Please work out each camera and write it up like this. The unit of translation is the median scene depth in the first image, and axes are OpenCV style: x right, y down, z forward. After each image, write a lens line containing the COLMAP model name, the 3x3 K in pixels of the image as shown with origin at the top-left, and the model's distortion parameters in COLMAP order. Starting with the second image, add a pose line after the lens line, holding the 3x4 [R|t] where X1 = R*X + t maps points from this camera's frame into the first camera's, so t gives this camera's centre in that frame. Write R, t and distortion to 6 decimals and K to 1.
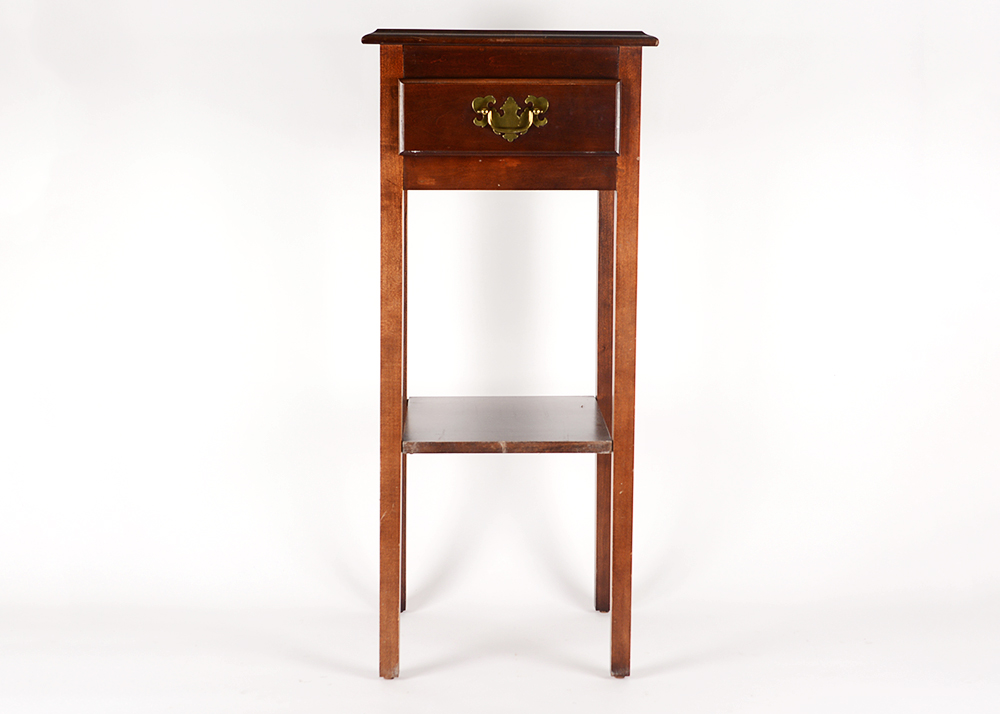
lens RADIAL K [[1566.8, 0, 496.5], [0, 1566.8, 356.5], [0, 0, 1]] dist [-0.008752, 0.000000]
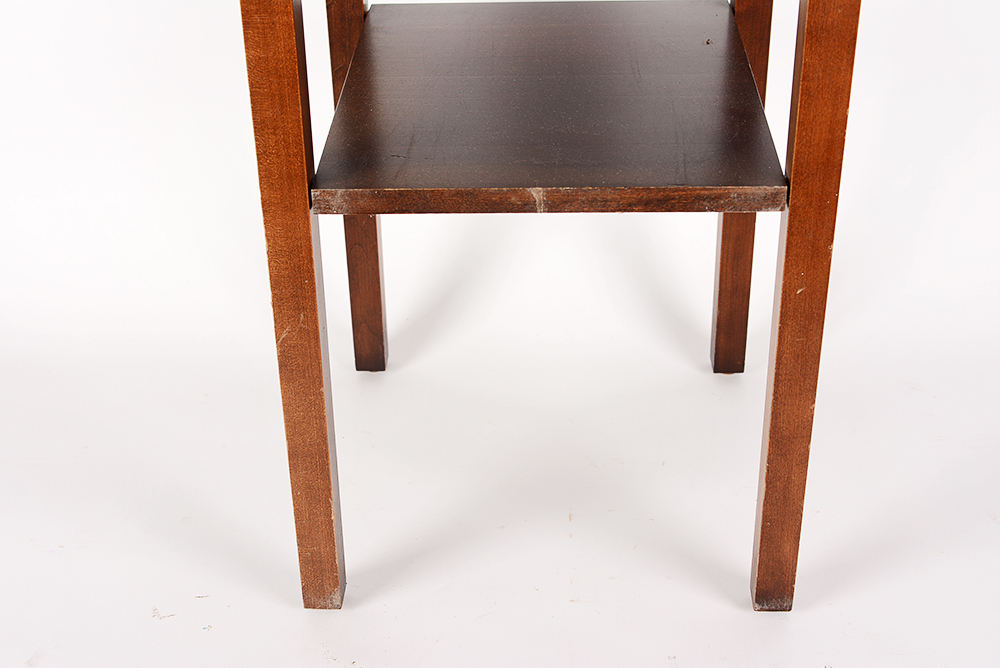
lens RADIAL K [[1461.7, 0, 502.0], [0, 1461.7, 333.6], [0, 0, 1]] dist [0.041708, 0.000000]
pose [[0.998755, 0.004605, -0.049678, 0.020016], [0.014089, 0.929171, 0.369382, -0.081335], [0.047860, -0.369622, 0.927949, 0.821643]]
